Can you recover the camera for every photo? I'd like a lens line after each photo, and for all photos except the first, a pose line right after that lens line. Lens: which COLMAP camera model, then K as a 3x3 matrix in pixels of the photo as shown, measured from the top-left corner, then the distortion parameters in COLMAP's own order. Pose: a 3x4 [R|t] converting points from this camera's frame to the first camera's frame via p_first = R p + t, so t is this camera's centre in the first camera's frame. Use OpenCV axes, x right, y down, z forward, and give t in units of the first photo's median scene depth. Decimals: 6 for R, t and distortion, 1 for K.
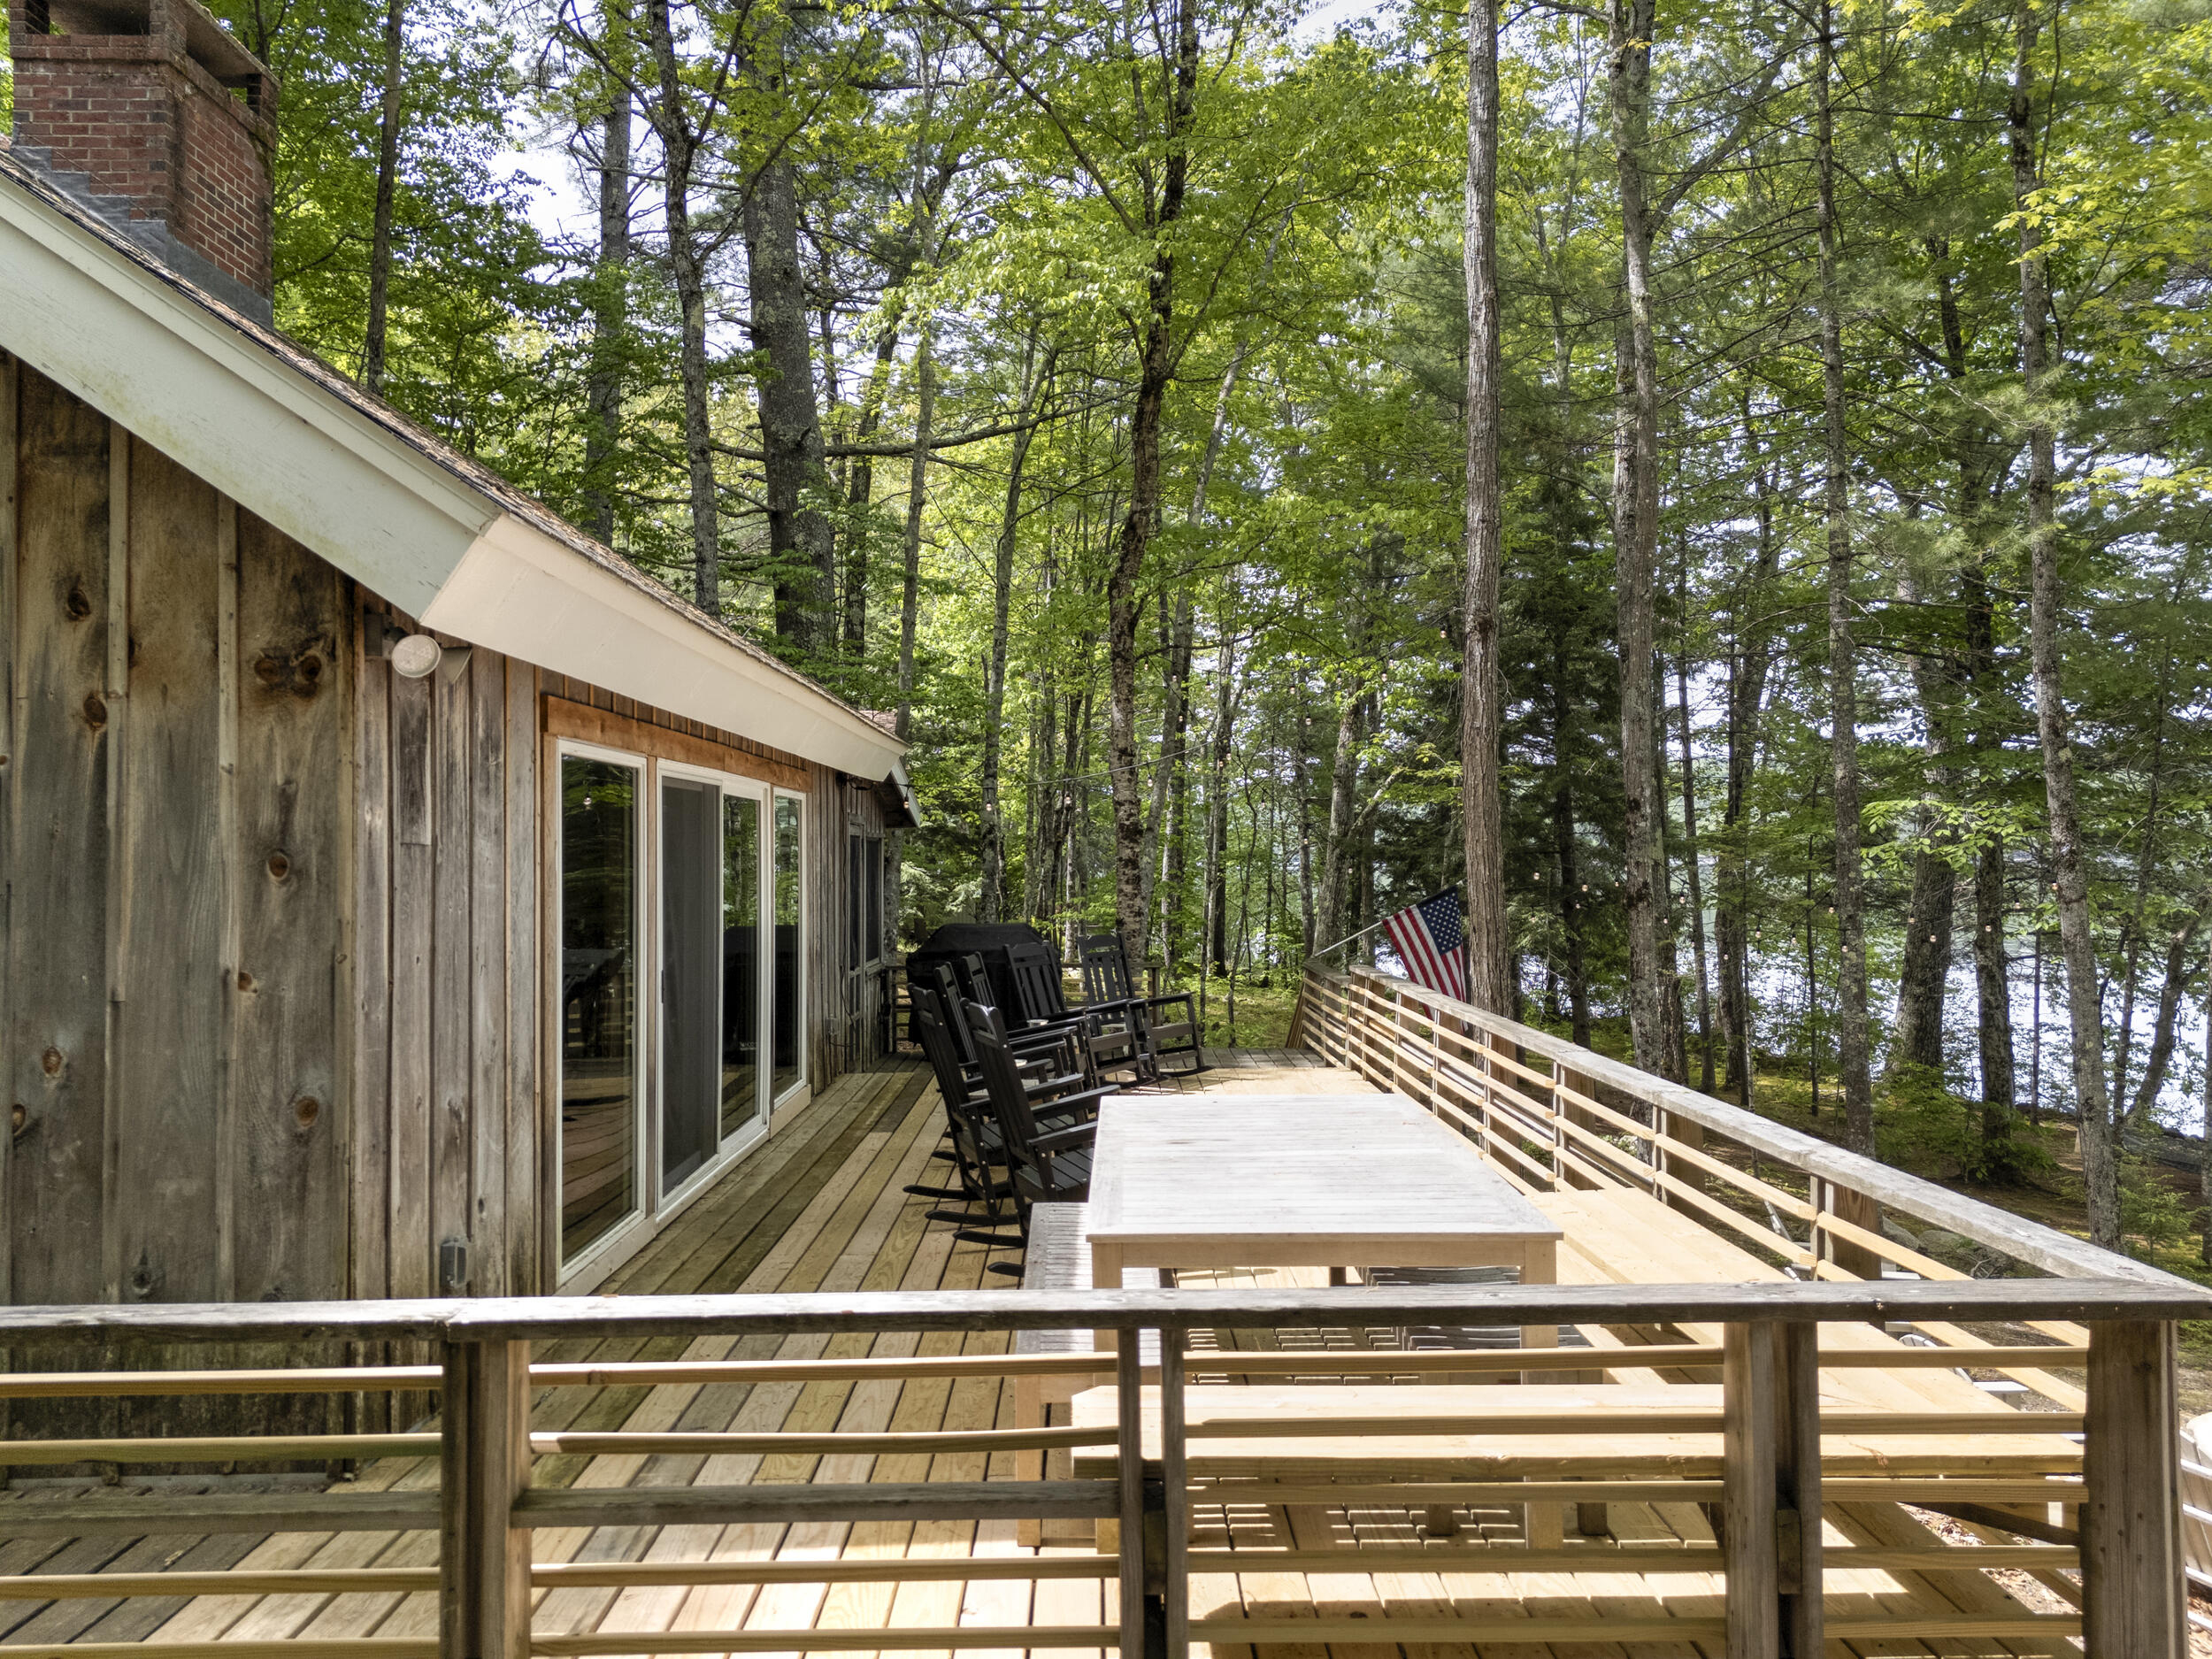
lens RADIAL K [[1611.1, 0, 1097.3], [0, 1611.1, 850.6], [0, 0, 1]] dist [0.067290, -0.068721]
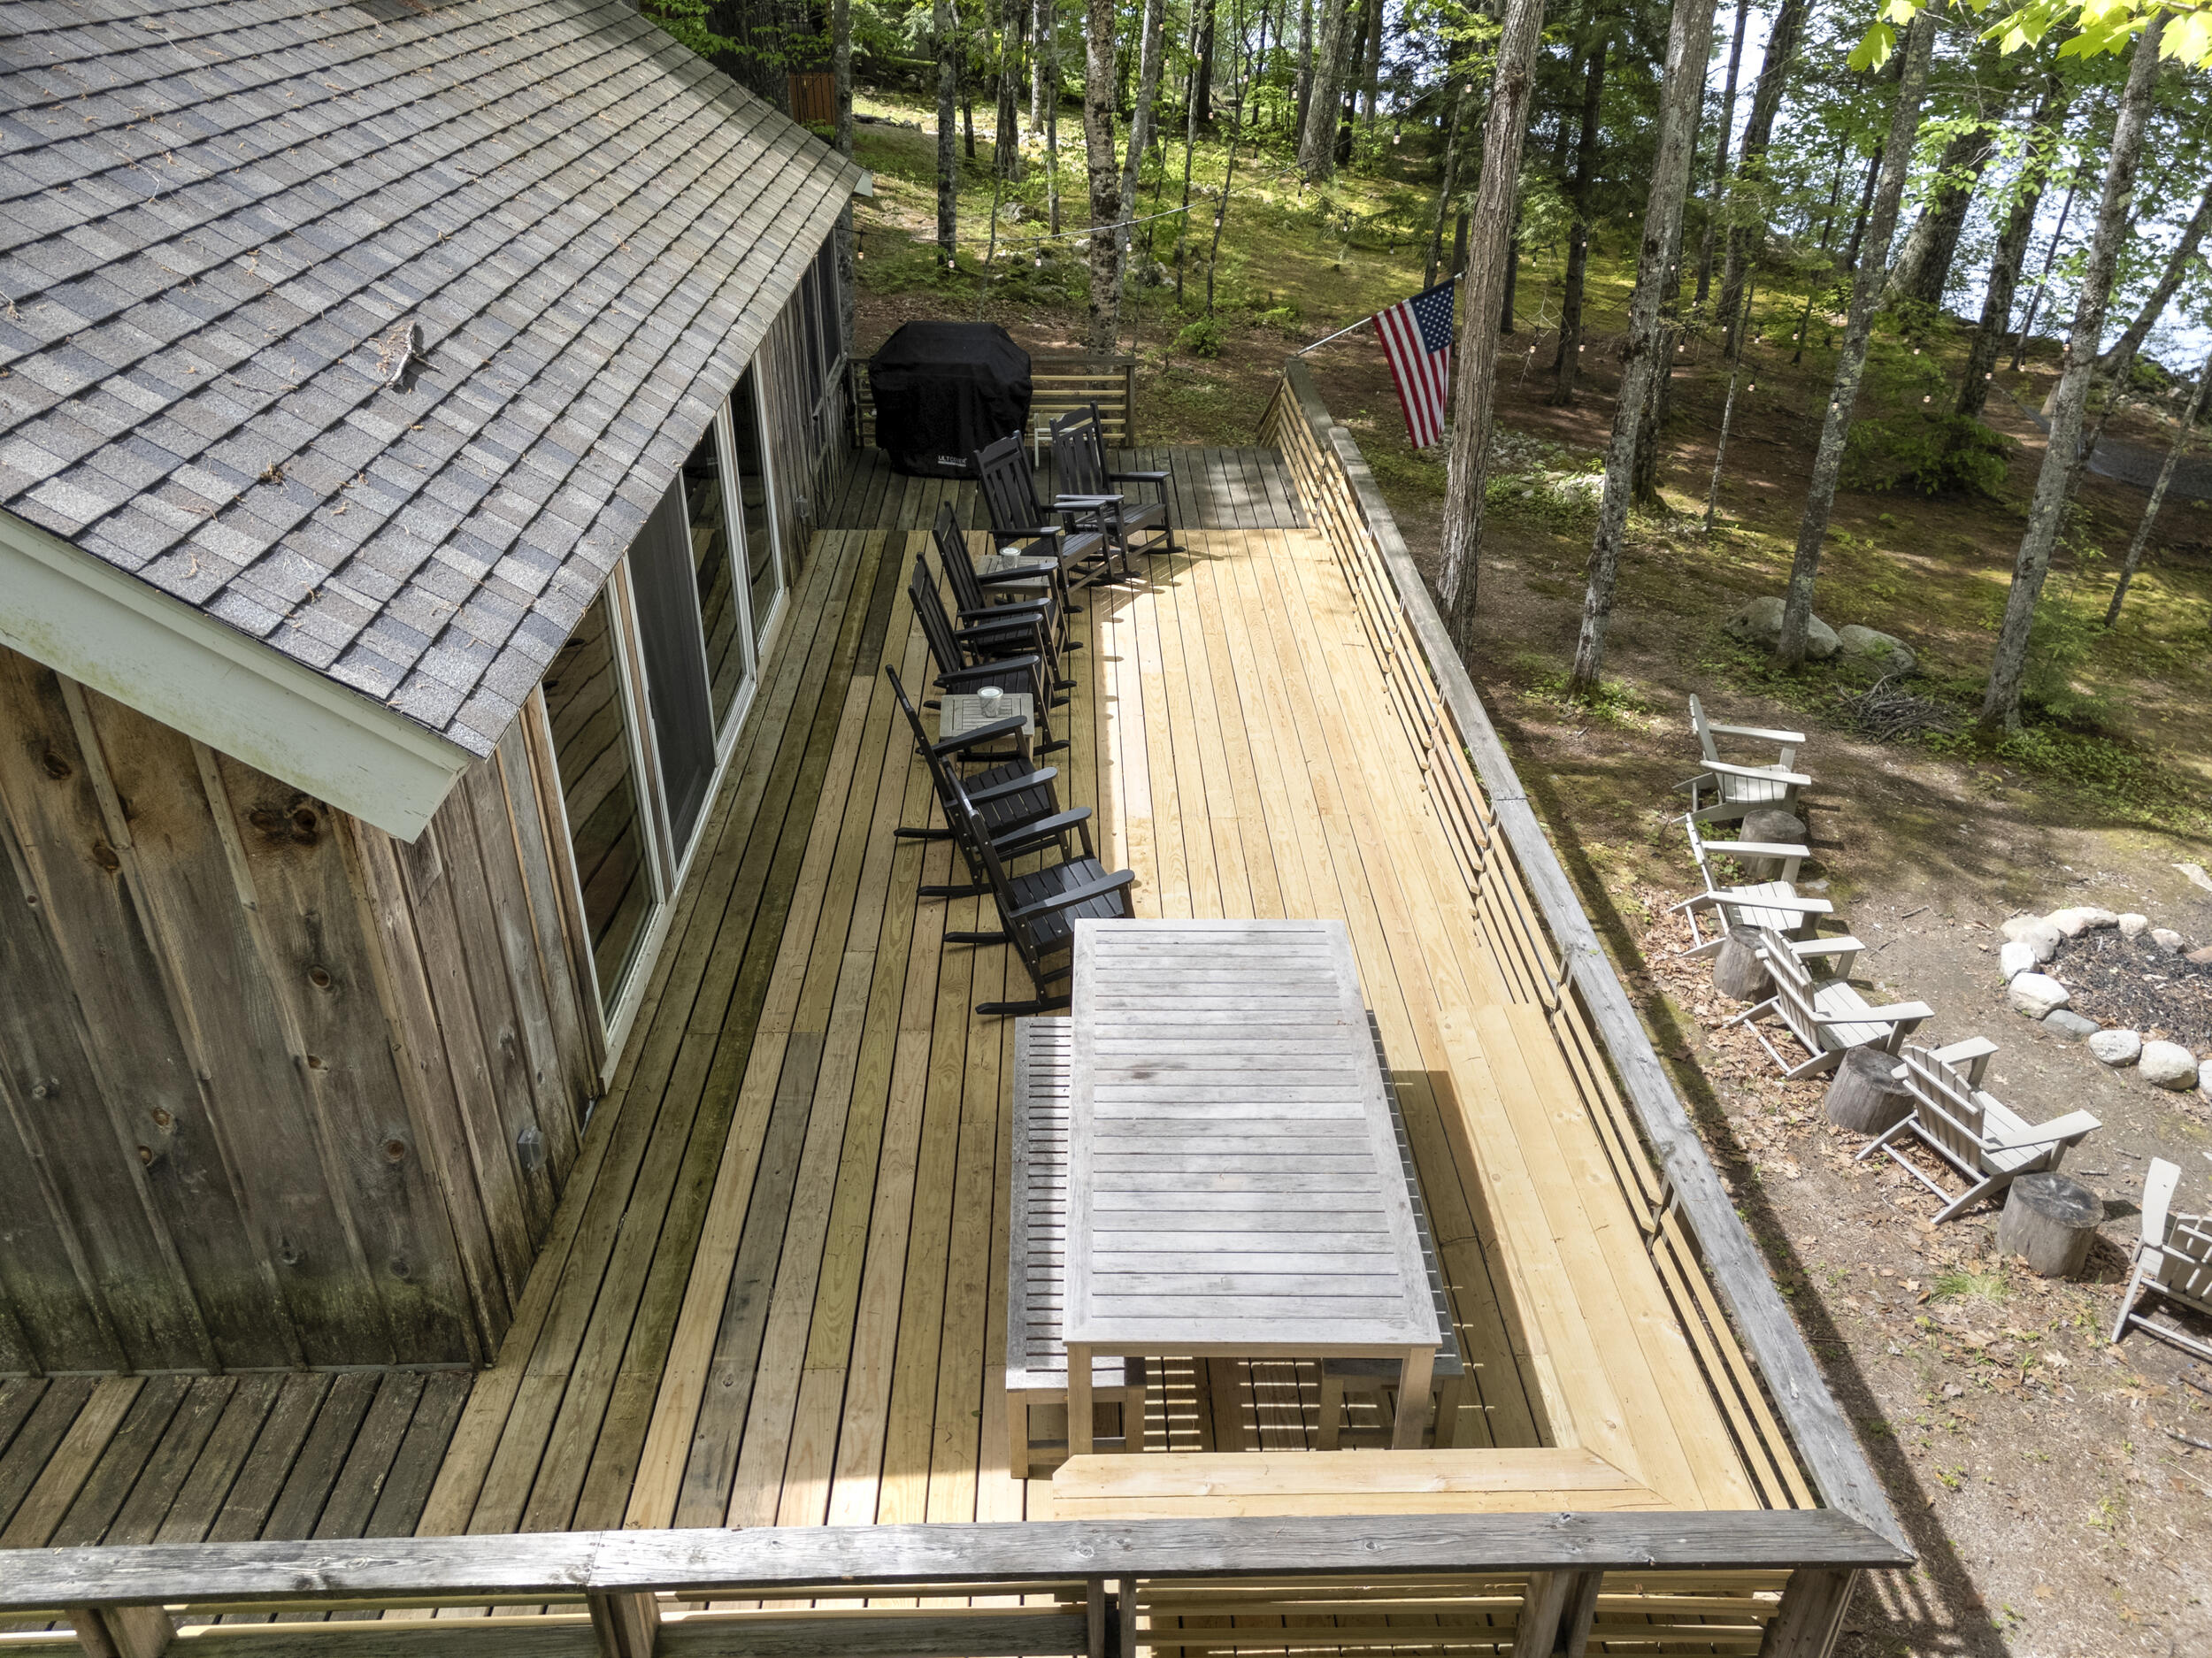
lens RADIAL K [[1611.0, 0, 1094.9], [0, 1611.0, 828.1], [0, 0, 1]] dist [0.067290, -0.068721]
pose [[0.999830, 0.003320, 0.018163, -0.005479], [-0.012292, 0.853707, 0.520609, -0.646920], [-0.013777, -0.520743, 0.853602, 0.117015]]
